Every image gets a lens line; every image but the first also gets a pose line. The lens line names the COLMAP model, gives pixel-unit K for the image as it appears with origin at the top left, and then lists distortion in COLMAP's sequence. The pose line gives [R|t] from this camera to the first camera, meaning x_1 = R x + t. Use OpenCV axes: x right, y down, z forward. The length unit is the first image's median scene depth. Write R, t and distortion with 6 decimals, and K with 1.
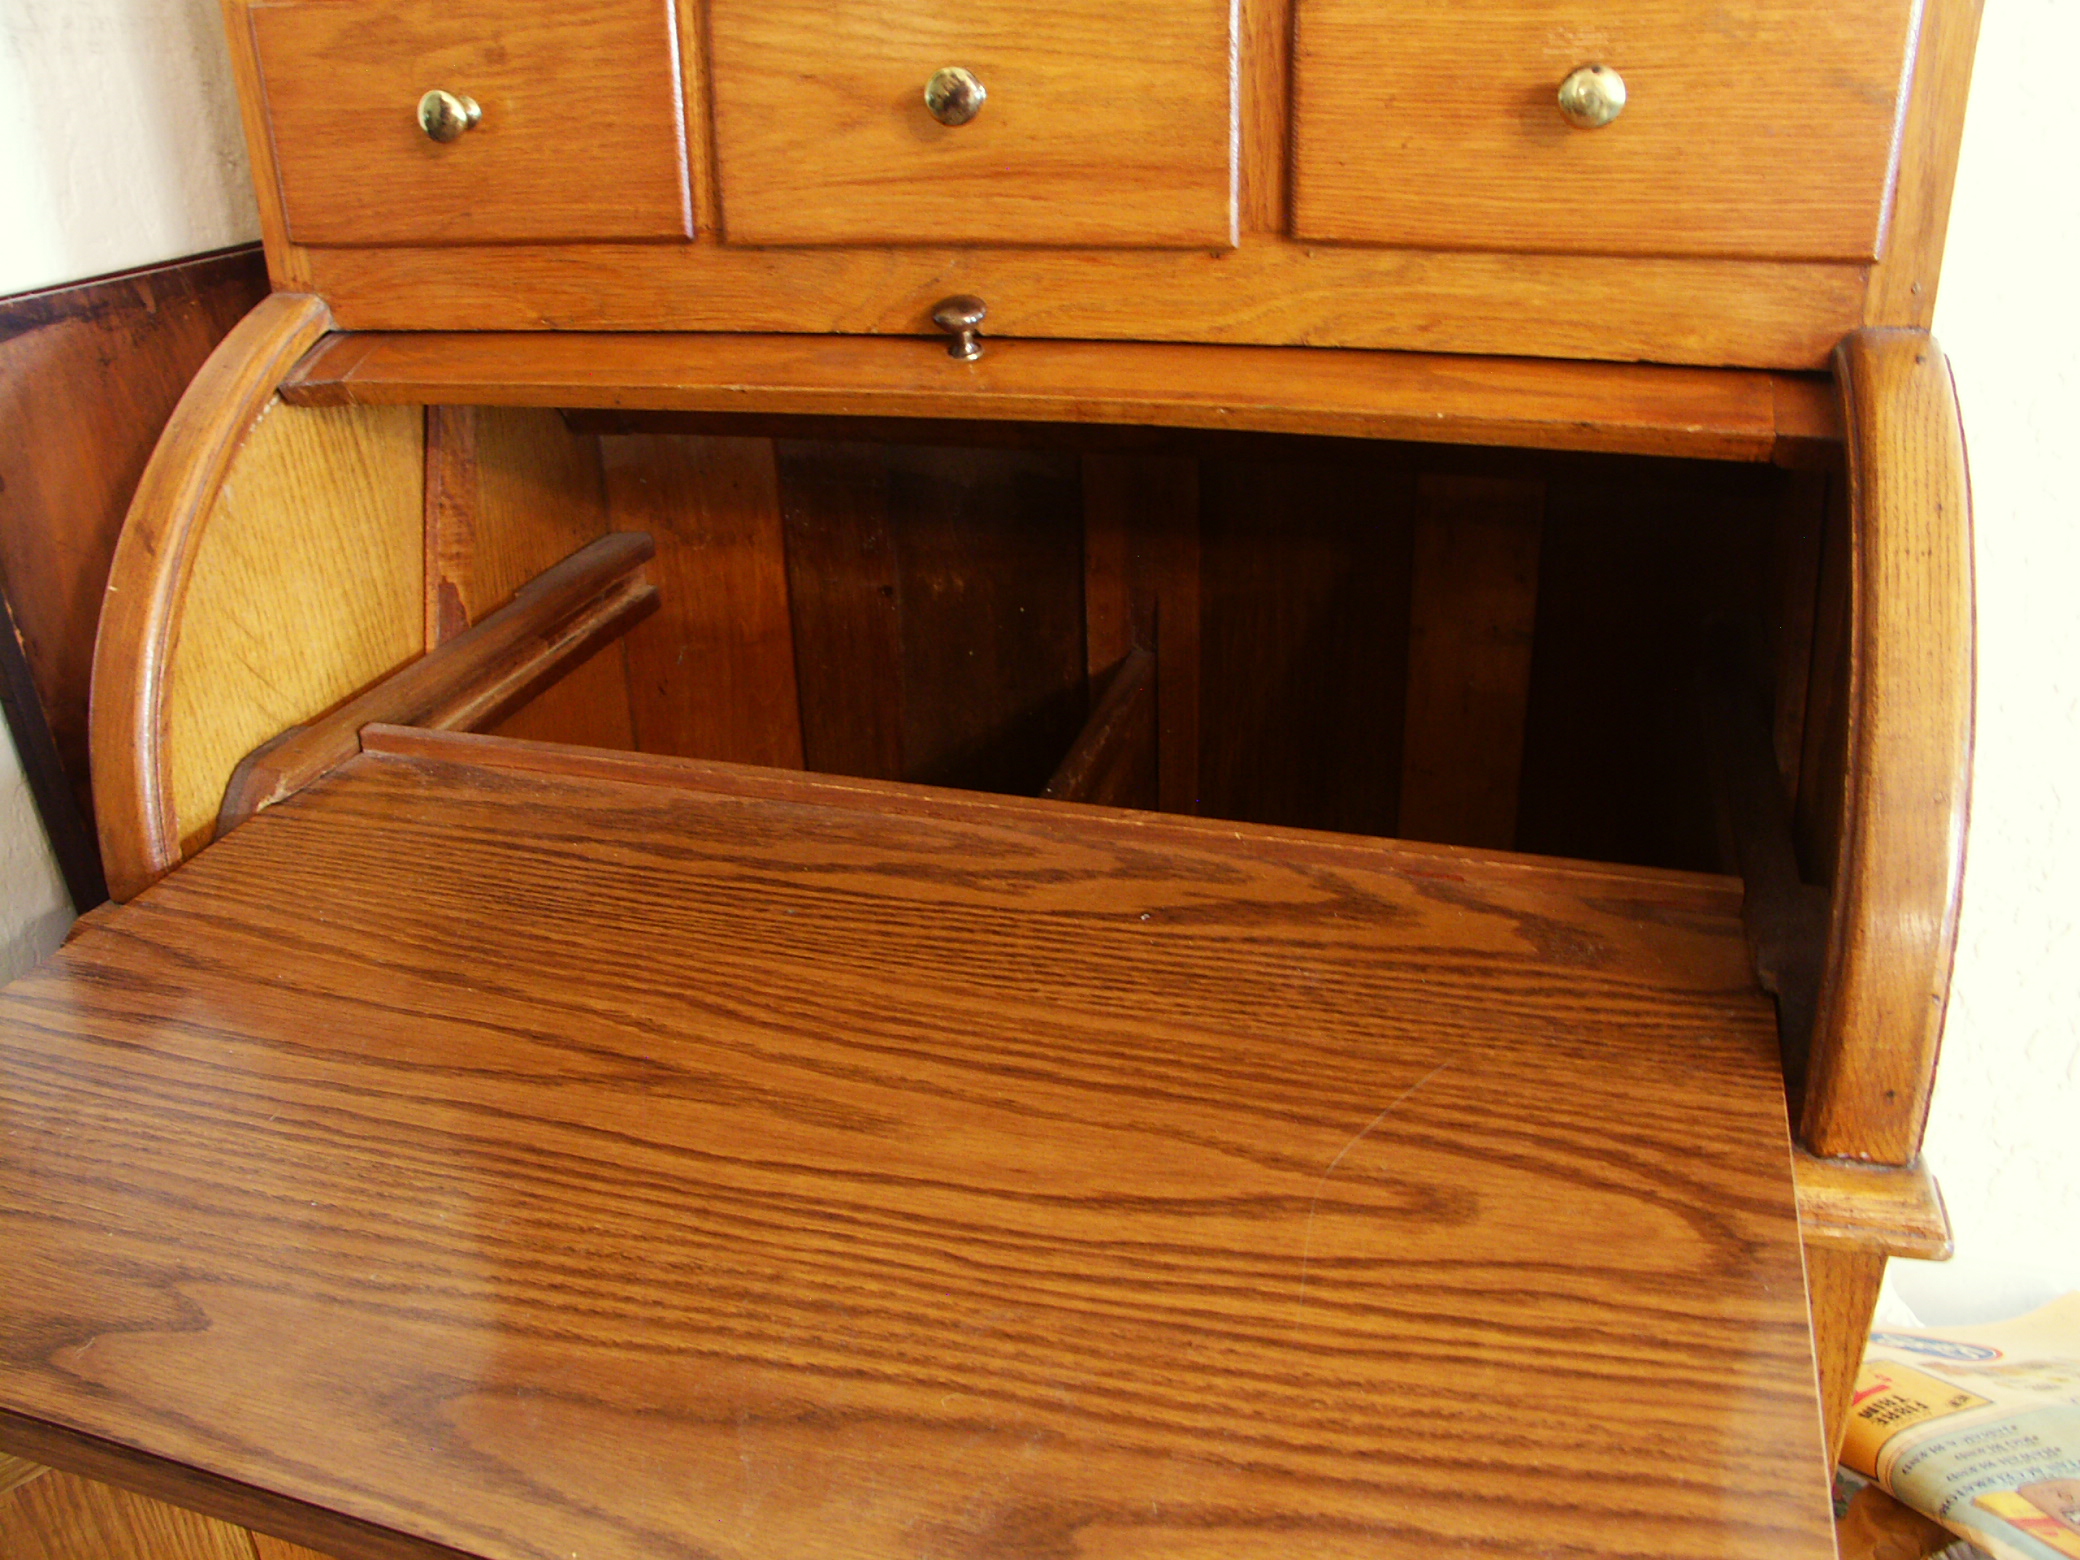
lens RADIAL K [[1725.5, 0, 981.8], [0, 1725.5, 749.8], [0, 0, 1]] dist [-0.173299, 0.136313]
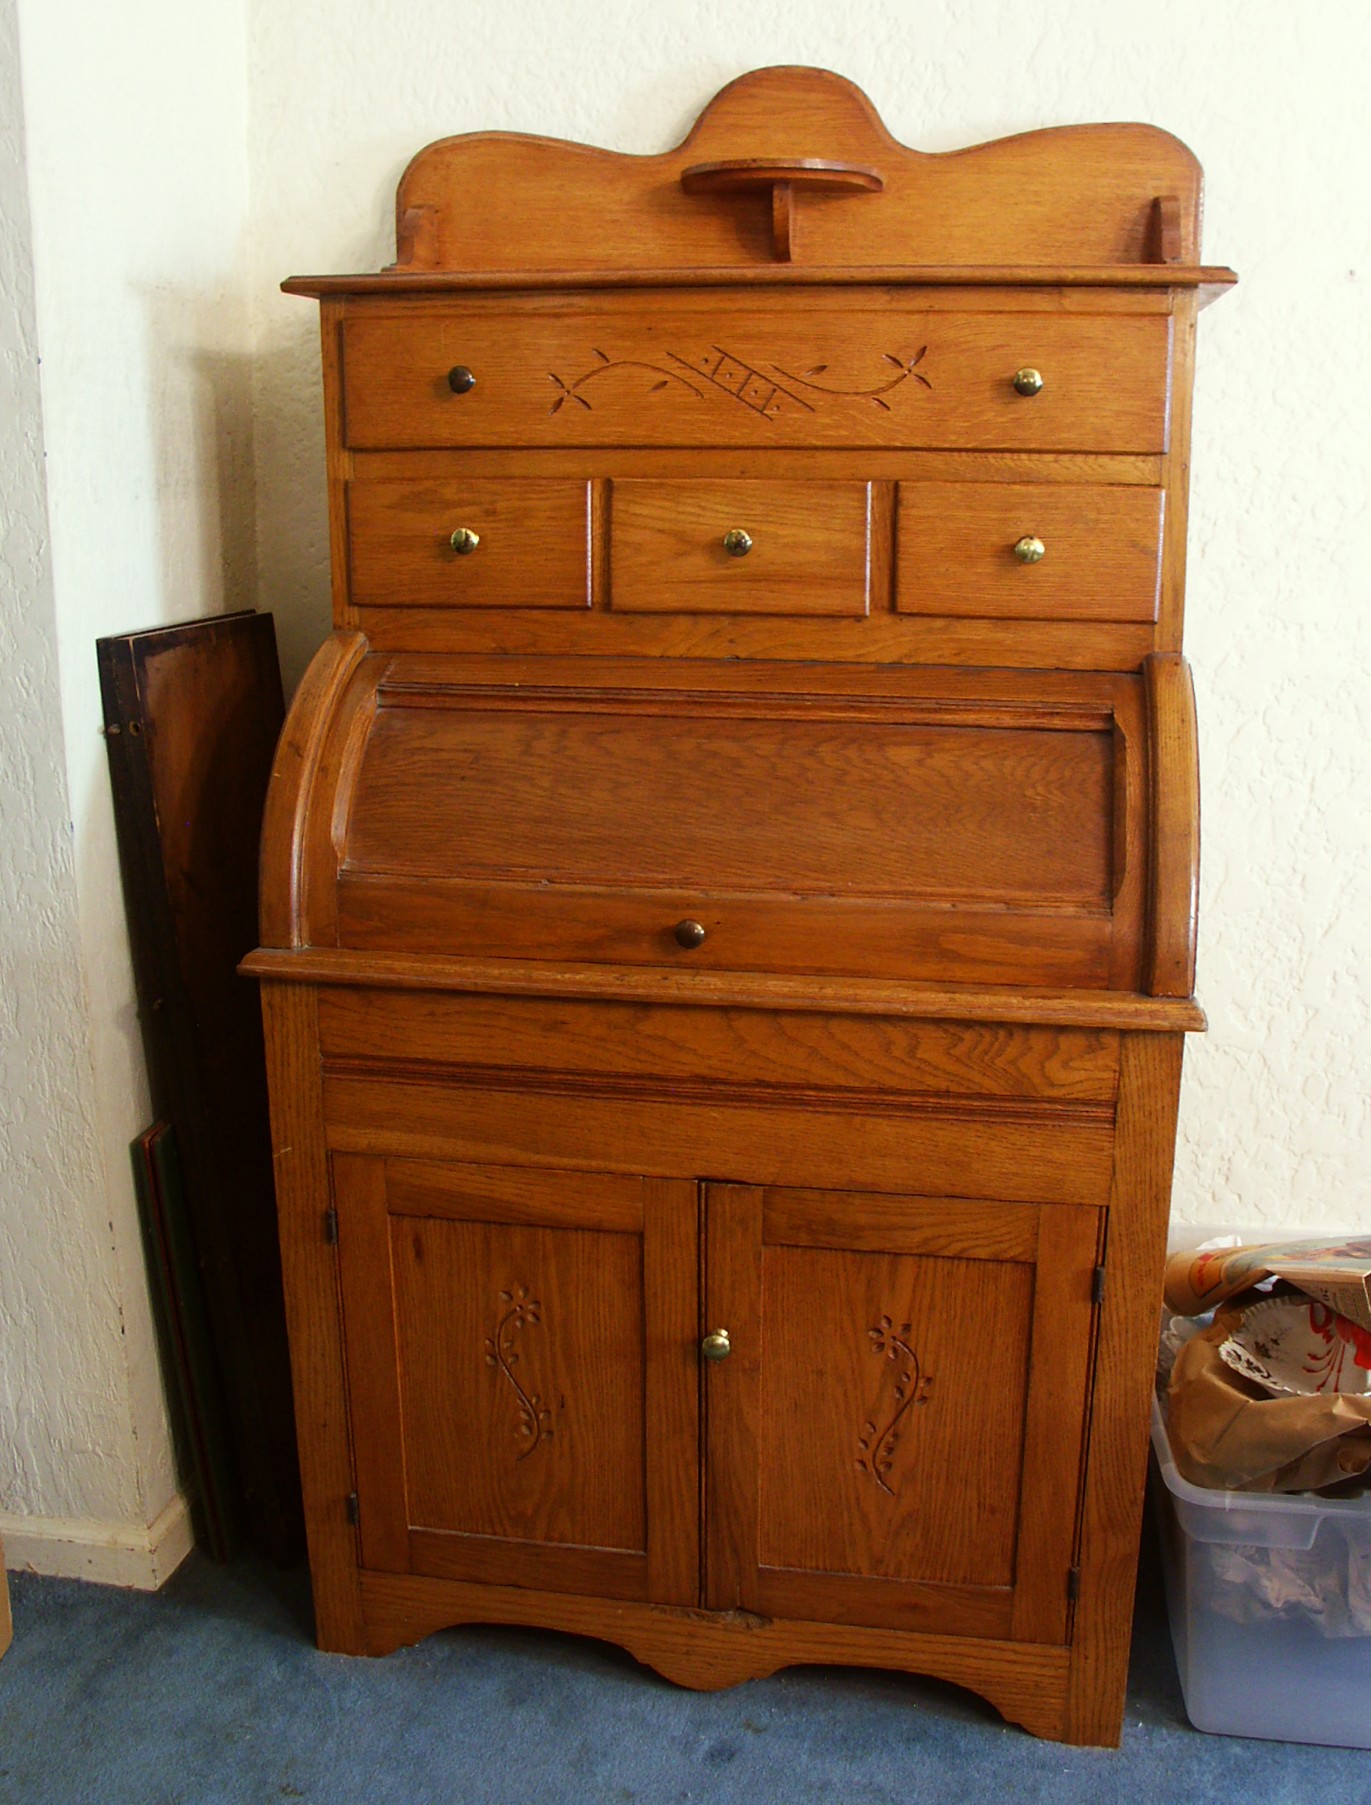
lens RADIAL K [[1713.1, 0, 700.1], [0, 1713.1, 880.0], [0, 0, 1]] dist [-0.124324, 0.000000]
pose [[0.989826, 0.007675, 0.142074, -0.358589], [0.018298, 0.983386, -0.180601, 0.408885], [-0.141099, 0.181364, 0.973241, -0.986984]]
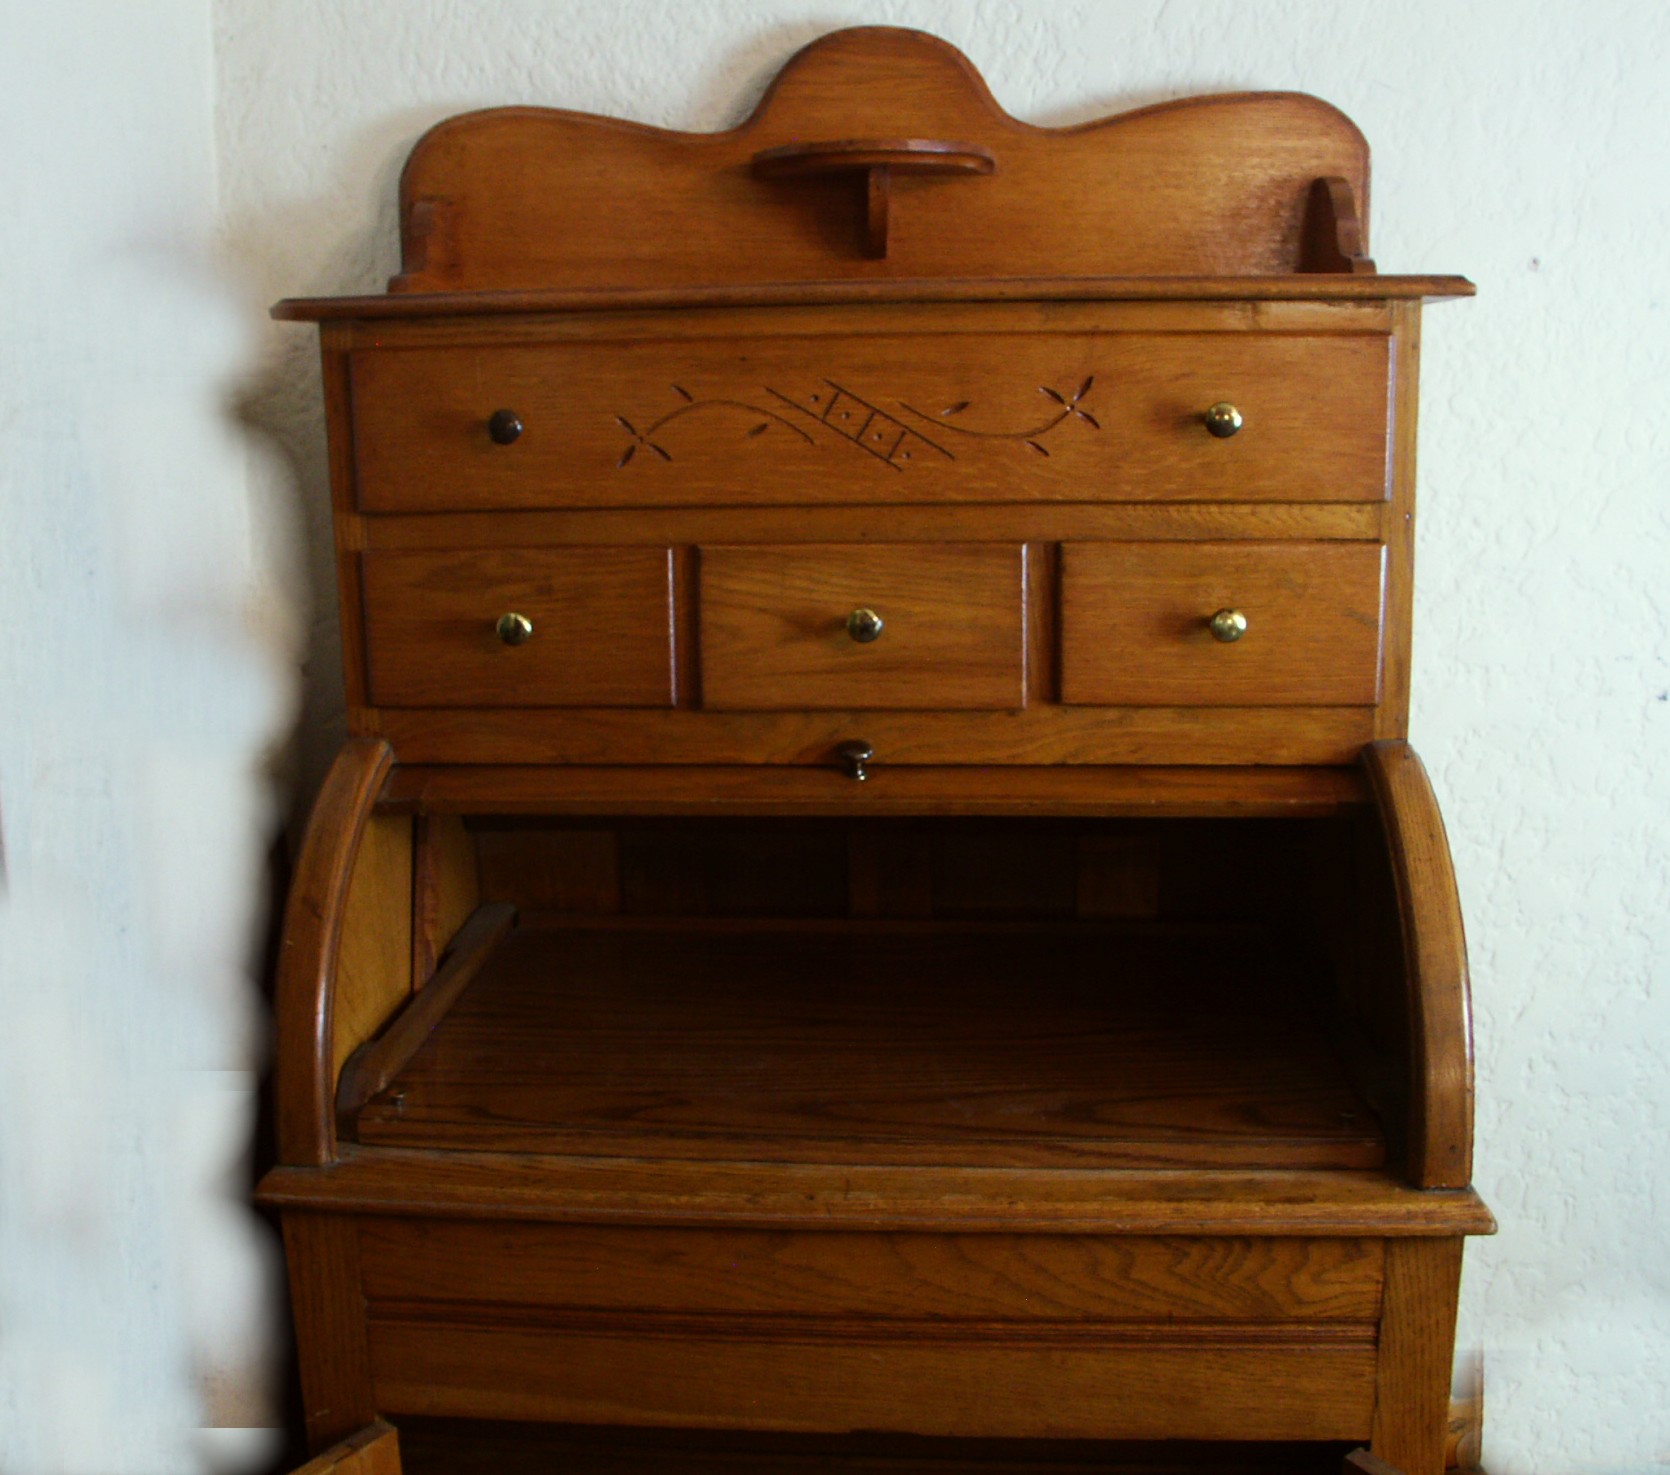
lens RADIAL K [[1719.0, 0, 792.5], [0, 1719.0, 732.7], [0, 0, 1]] dist [-0.135090, 0.000000]
pose [[0.975599, -0.025160, 0.218114, -0.457234], [0.074298, 0.972638, -0.220126, 0.090028], [-0.206608, 0.230960, 0.950774, -0.589859]]
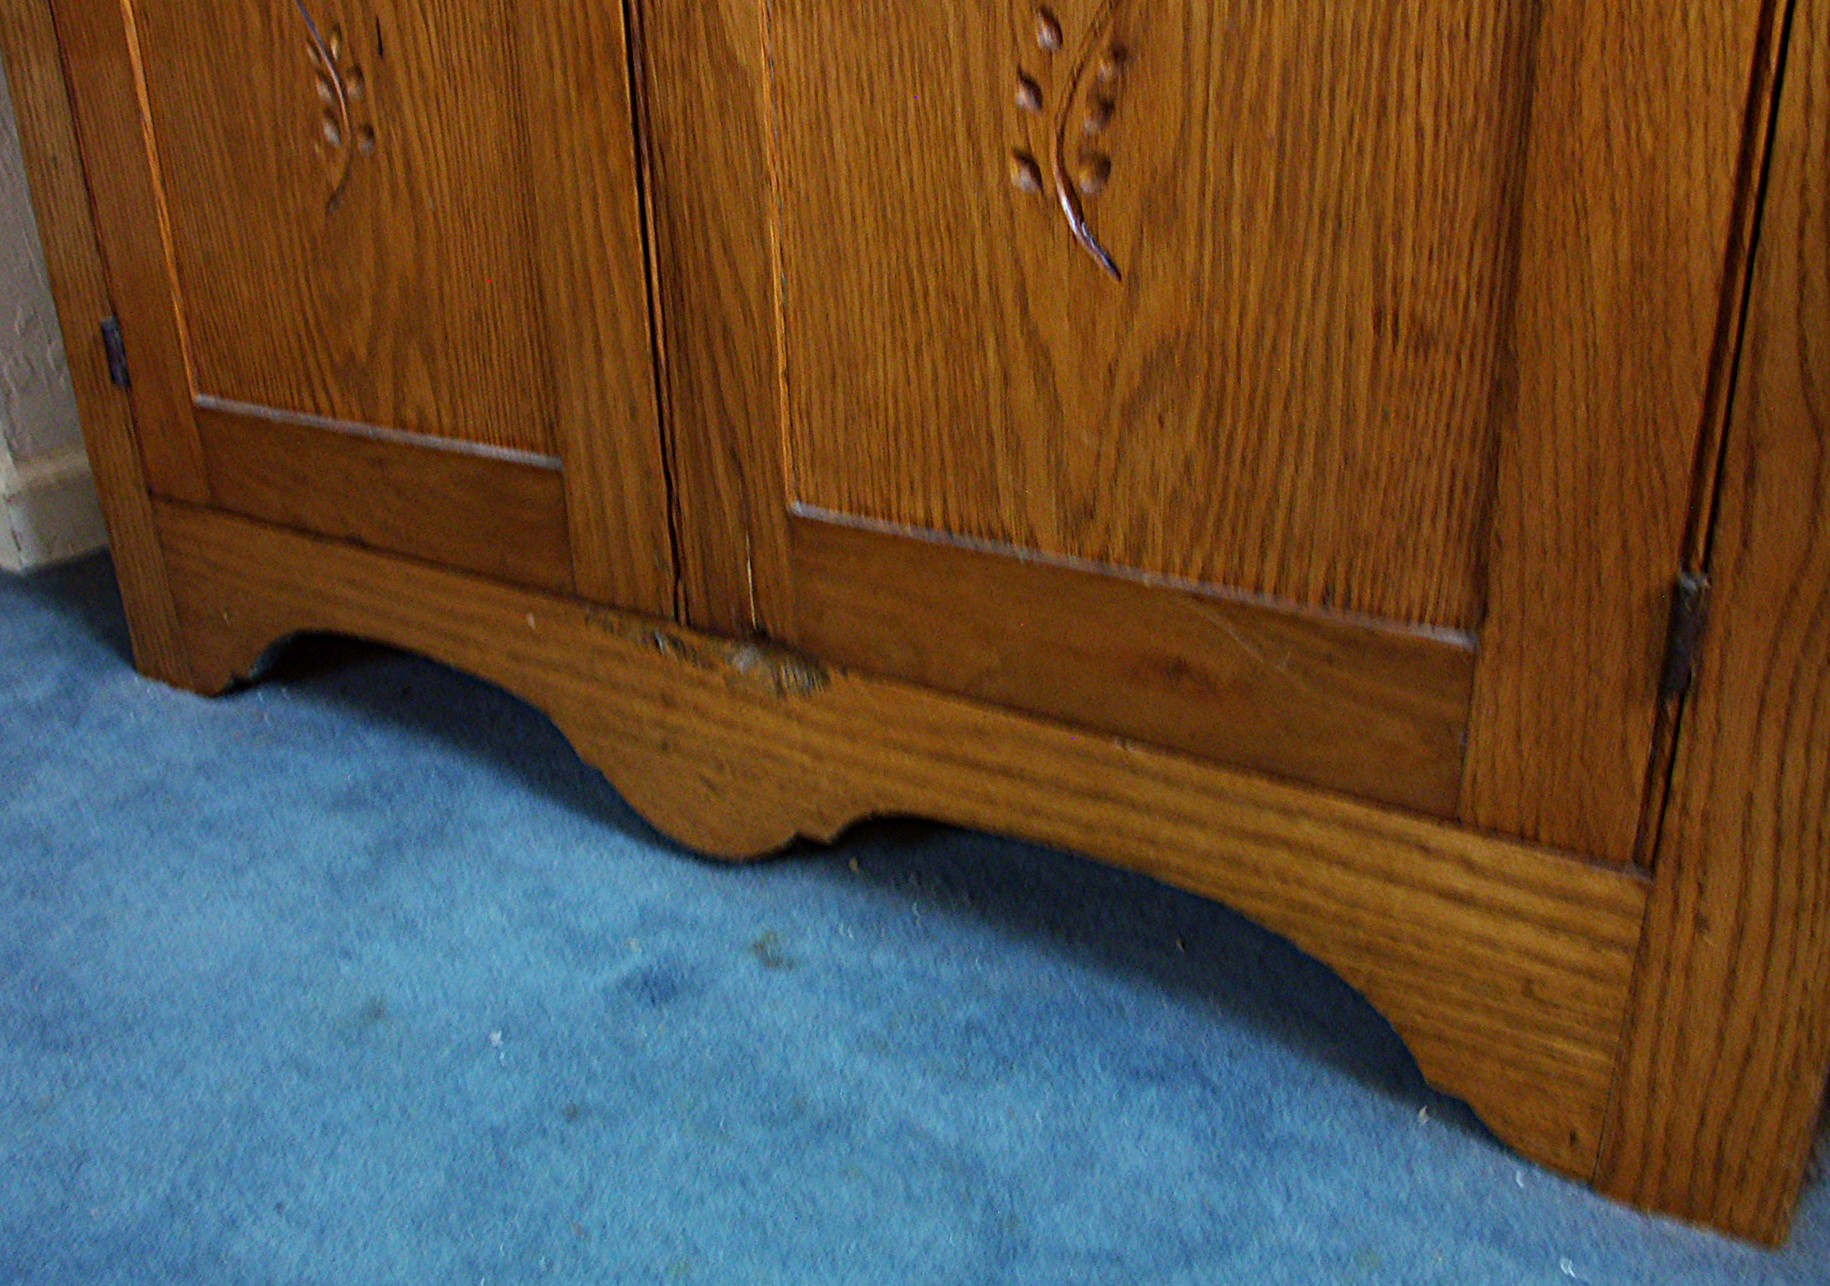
lens RADIAL K [[1726.8, 0, 914.0], [0, 1726.8, 681.6], [0, 0, 1]] dist [-0.142686, 0.000000]
pose [[0.960845, 0.124398, -0.247593, 0.300886], [-0.121099, 0.992229, 0.028570, 0.943668], [0.249223, 0.002532, 0.968443, 0.507055]]
